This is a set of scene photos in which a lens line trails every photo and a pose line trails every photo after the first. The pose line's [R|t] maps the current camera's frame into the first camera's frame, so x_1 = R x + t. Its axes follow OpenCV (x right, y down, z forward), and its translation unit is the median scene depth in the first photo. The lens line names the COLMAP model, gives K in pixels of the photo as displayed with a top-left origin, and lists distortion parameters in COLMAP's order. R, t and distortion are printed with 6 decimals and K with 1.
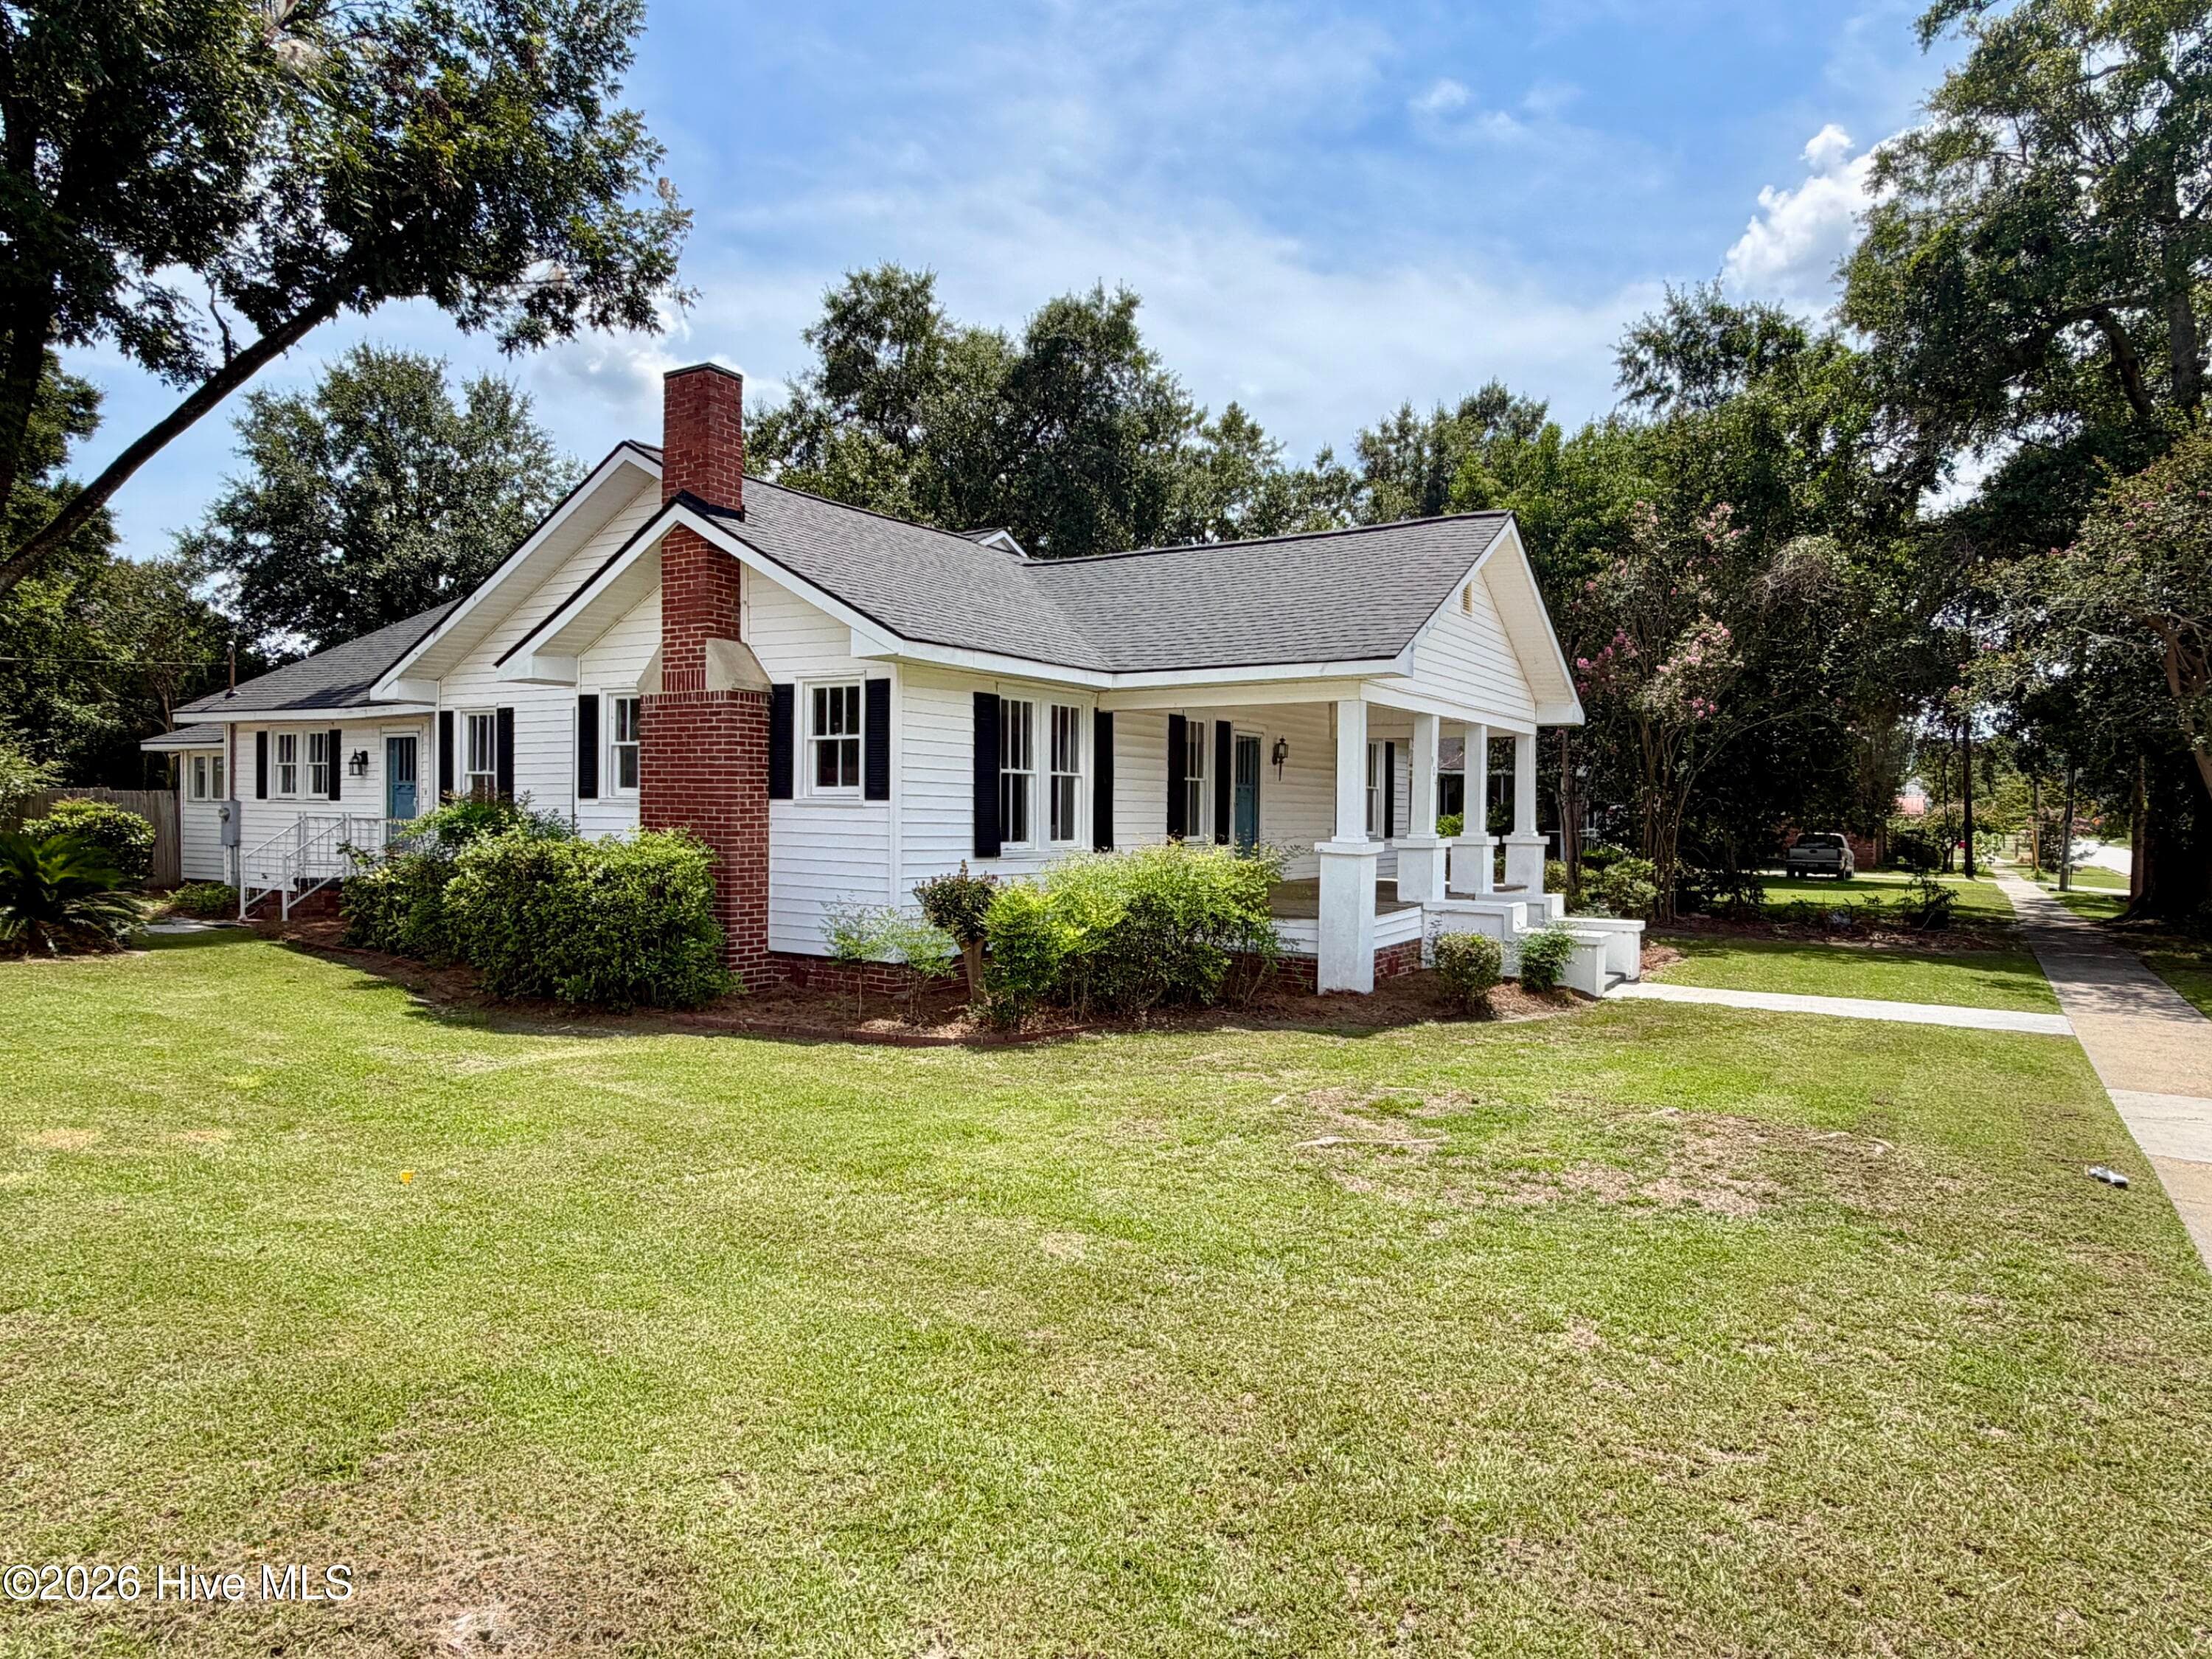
lens RADIAL K [[1375.4, 0, 1106.0], [0, 1375.4, 829.5], [0, 0, 1]] dist [0.005159, 0.000238]
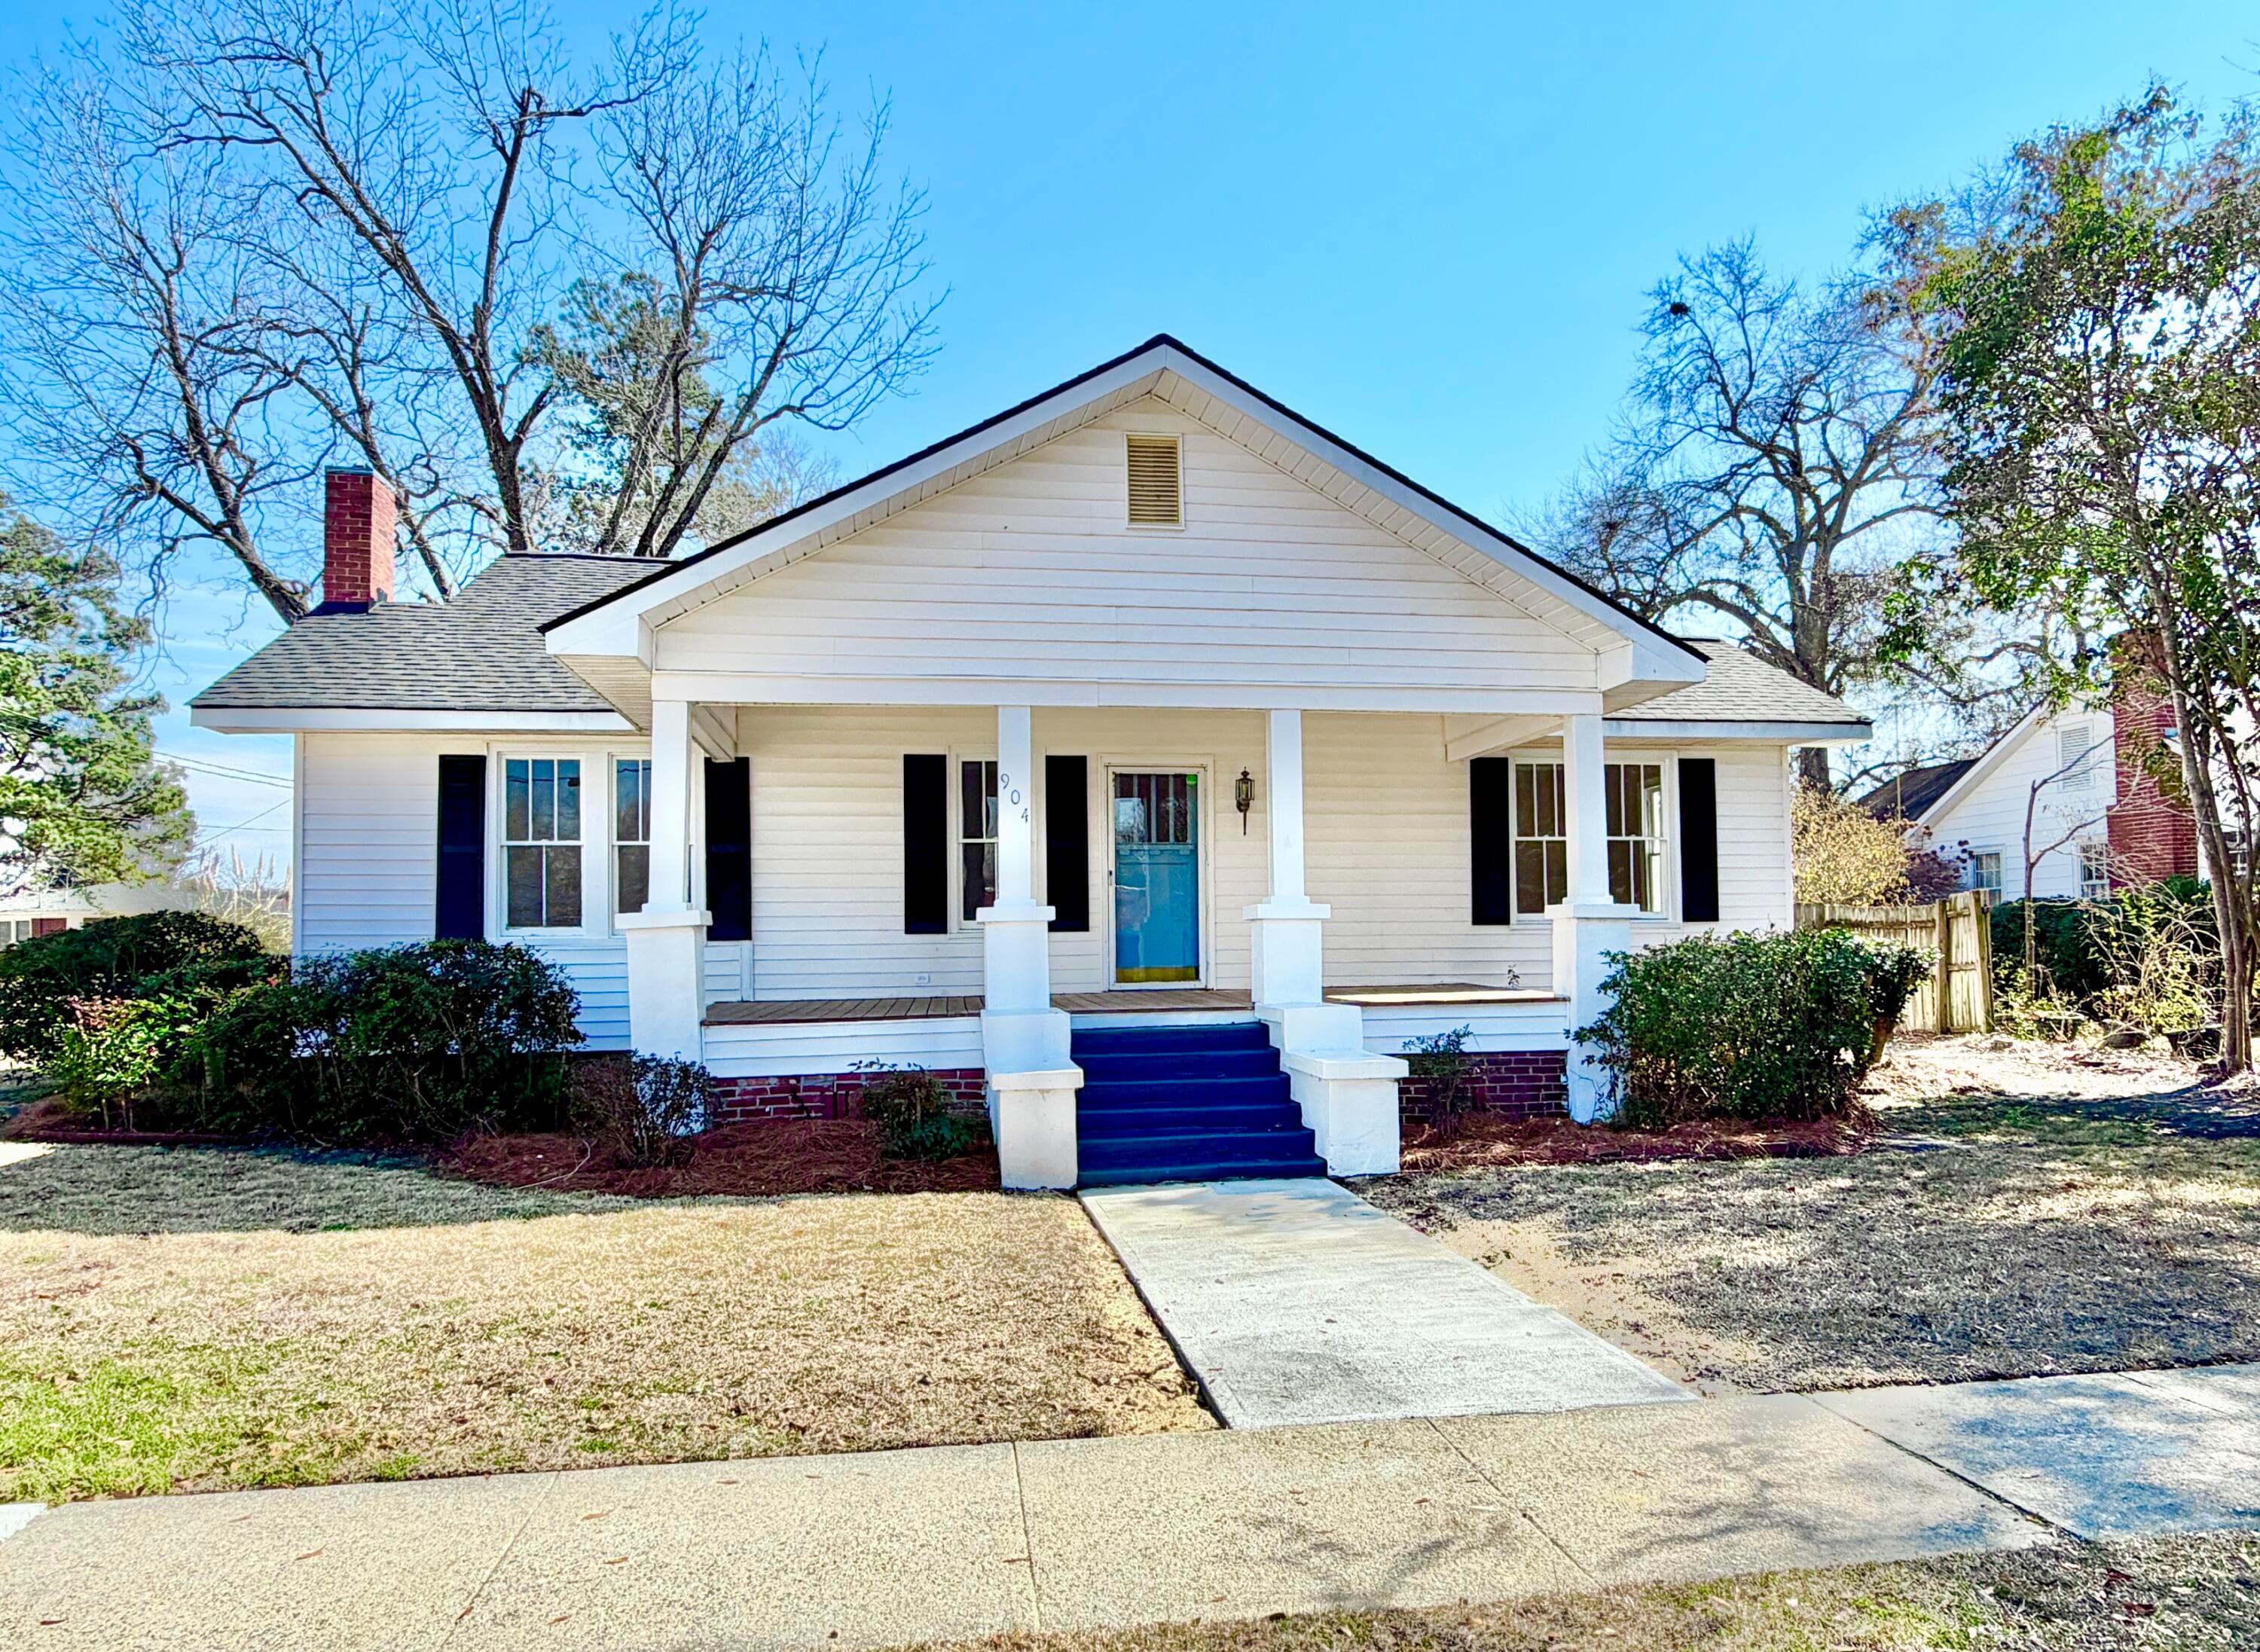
lens RADIAL K [[1432.4, 0, 1136.9], [0, 1432.4, 899.1], [0, 0, 1]] dist [-0.044938, 0.055746]
pose [[0.649828, -0.028478, -0.759547, 0.622301], [0.002906, 0.999384, -0.034984, 0.018005], [0.760075, 0.020527, 0.649511, 0.535710]]
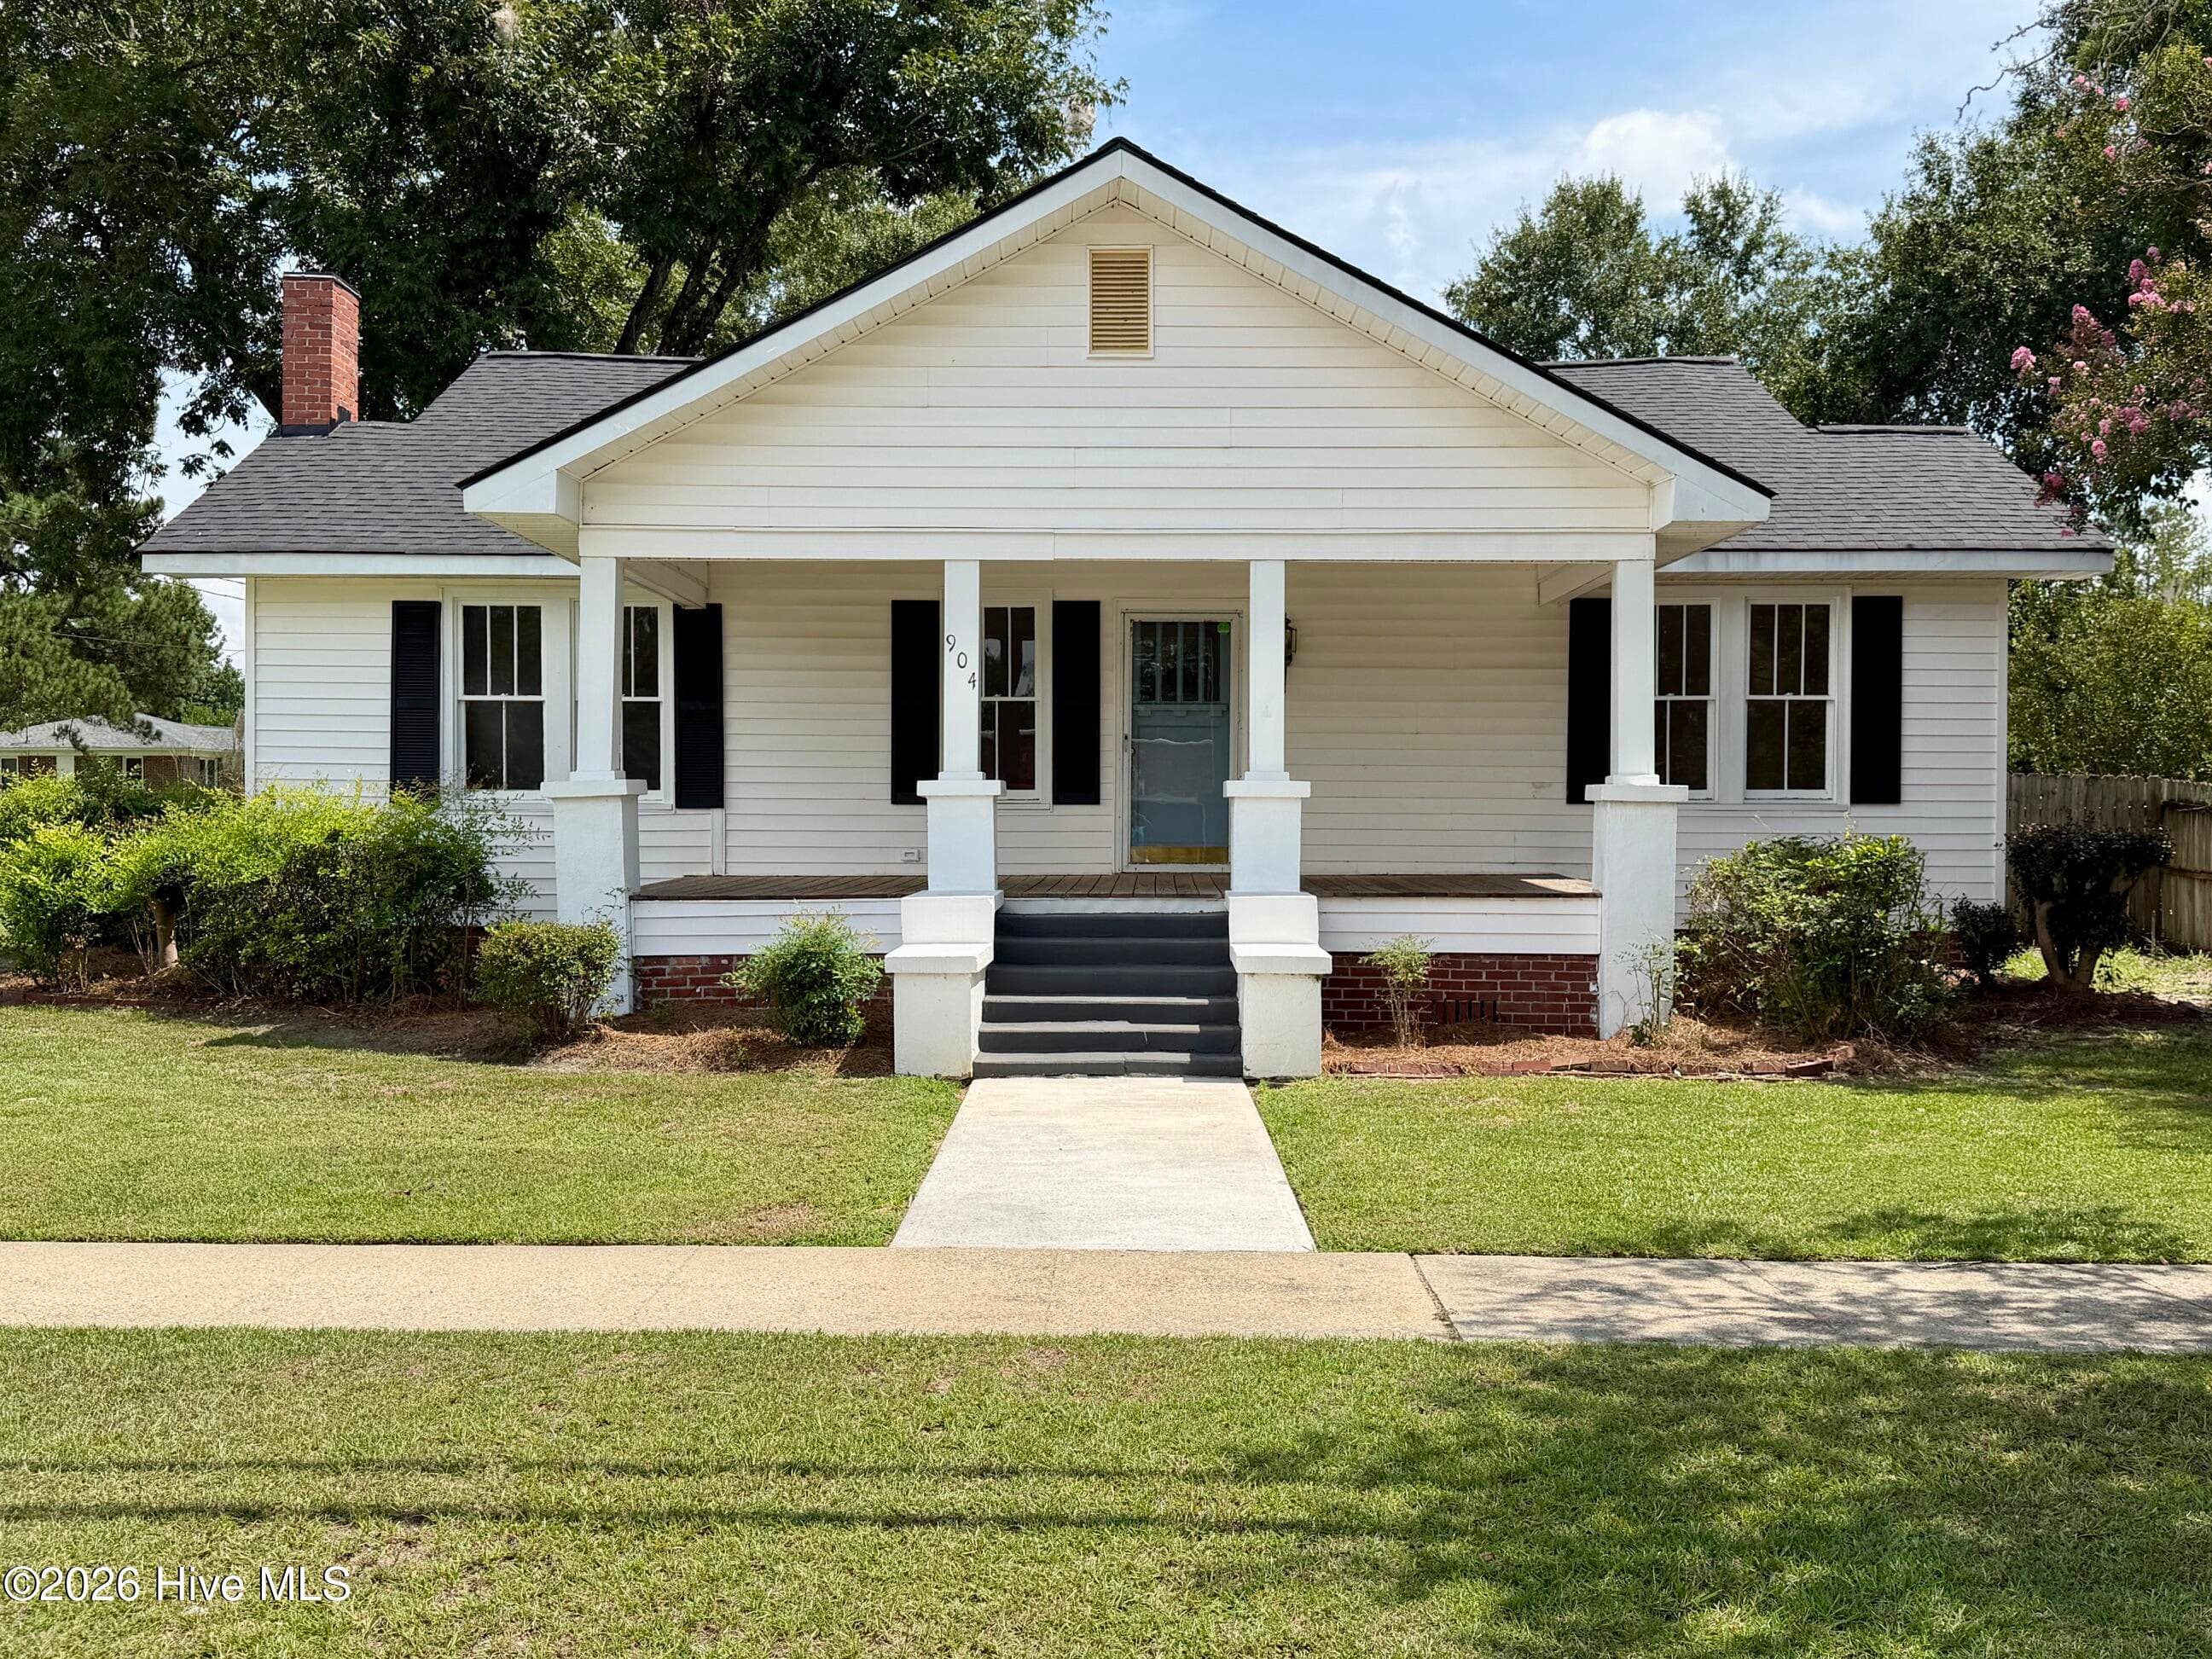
lens RADIAL K [[1944.9, 0, 1056.6], [0, 1944.9, 825.8], [0, 0, 1]] dist [0.060635, -0.012040]
pose [[0.503815, 0.014190, -0.863695, 0.776908], [-0.013910, 0.999869, 0.008314, 0.012113], [0.863700, 0.007825, 0.503946, 0.540029]]
